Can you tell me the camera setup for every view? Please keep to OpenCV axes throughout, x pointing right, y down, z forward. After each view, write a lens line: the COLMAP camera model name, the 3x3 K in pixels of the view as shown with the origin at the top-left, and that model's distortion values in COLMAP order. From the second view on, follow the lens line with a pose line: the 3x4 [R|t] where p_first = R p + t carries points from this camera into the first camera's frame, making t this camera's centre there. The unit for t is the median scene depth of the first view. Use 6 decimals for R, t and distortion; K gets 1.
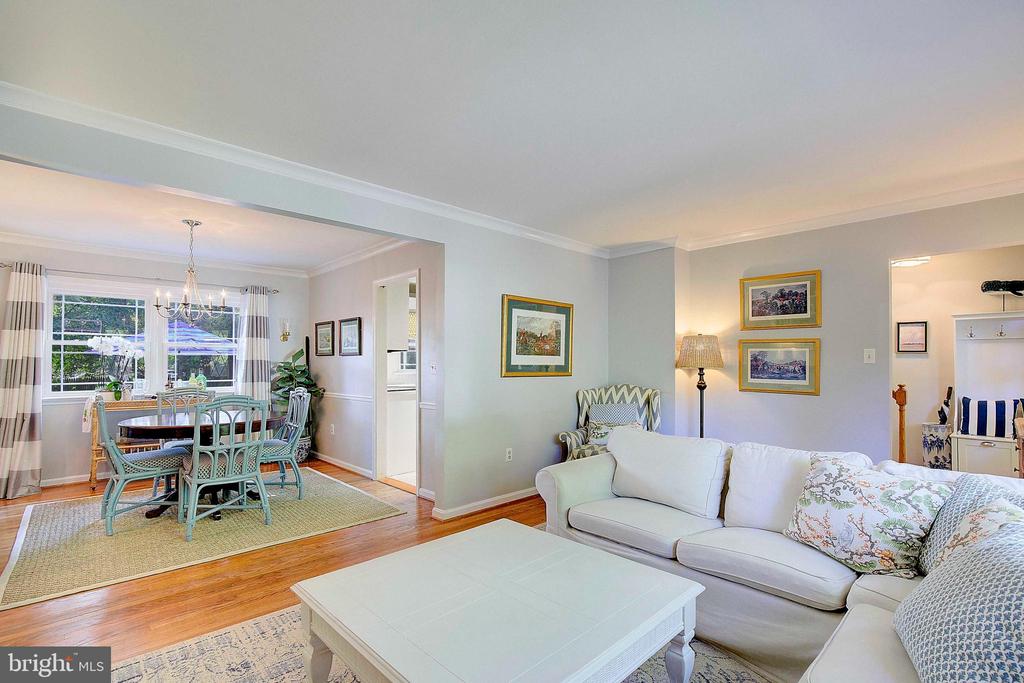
lens RADIAL K [[475.5, 0, 523.7], [0, 475.5, 361.9], [0, 0, 1]] dist [-0.037316, 0.008188]
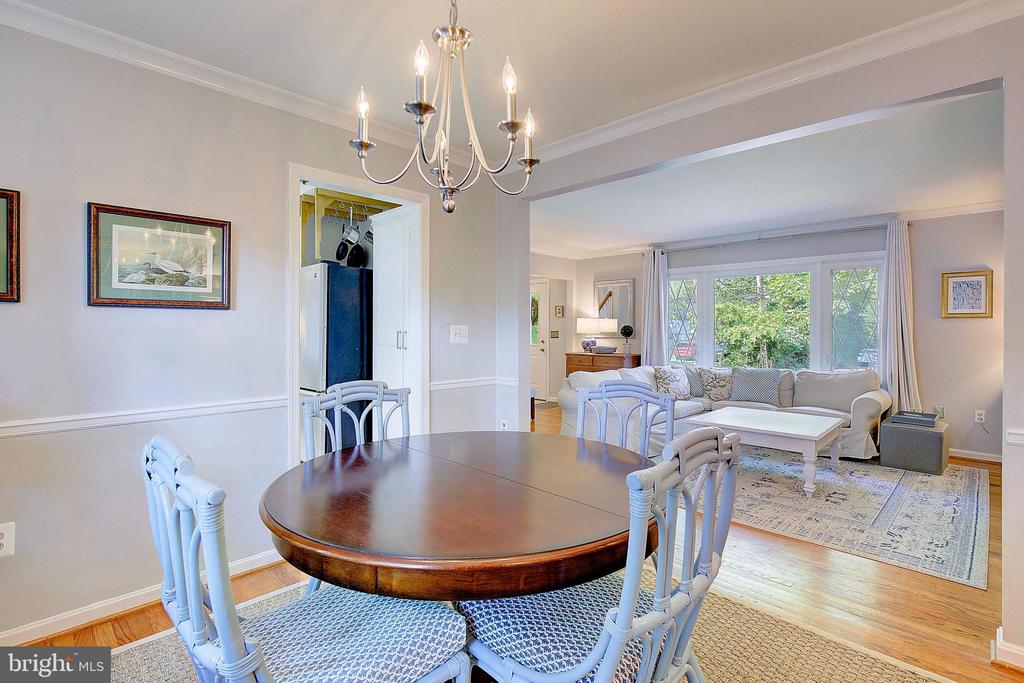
lens RADIAL K [[475.5, 0, 529.0], [0, 475.5, 332.1], [0, 0, 1]] dist [-0.037316, 0.008188]
pose [[-0.026714, -0.002866, 0.999639, -1.074707], [-0.006492, 0.999975, 0.002694, 0.006150], [-0.999622, -0.006418, -0.026732, 0.990862]]
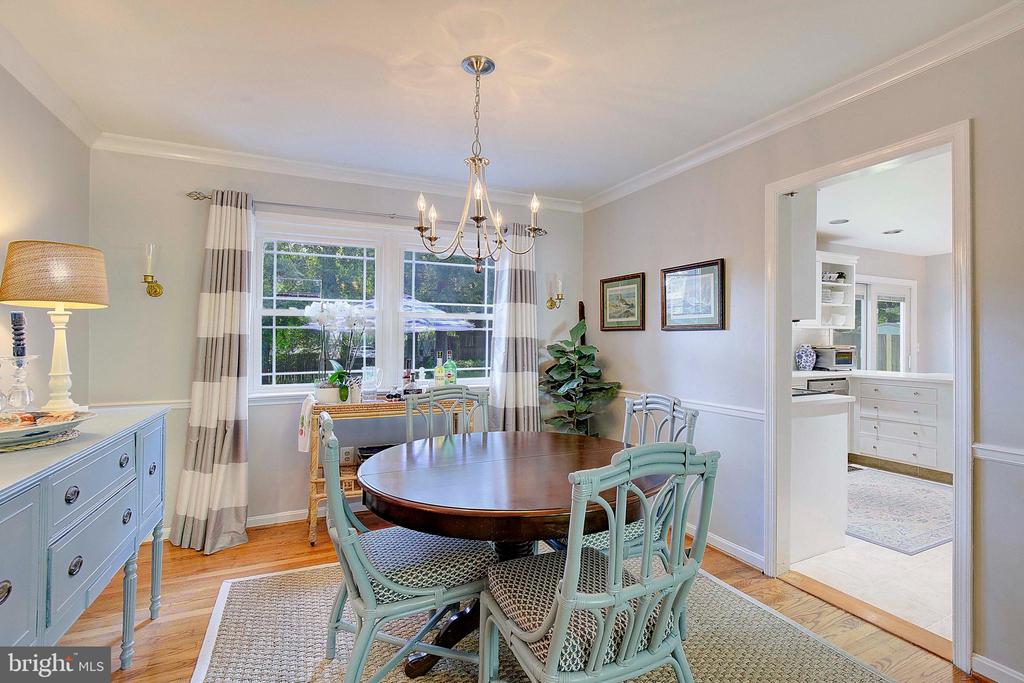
lens RADIAL K [[475.5, 0, 510.7], [0, 475.5, 340.8], [0, 0, 1]] dist [-0.037316, 0.008188]
pose [[0.941657, 0.004221, -0.336548, -0.402994], [-0.001713, 0.999968, 0.007751, -0.005841], [0.336571, -0.006722, 0.941634, 0.426381]]
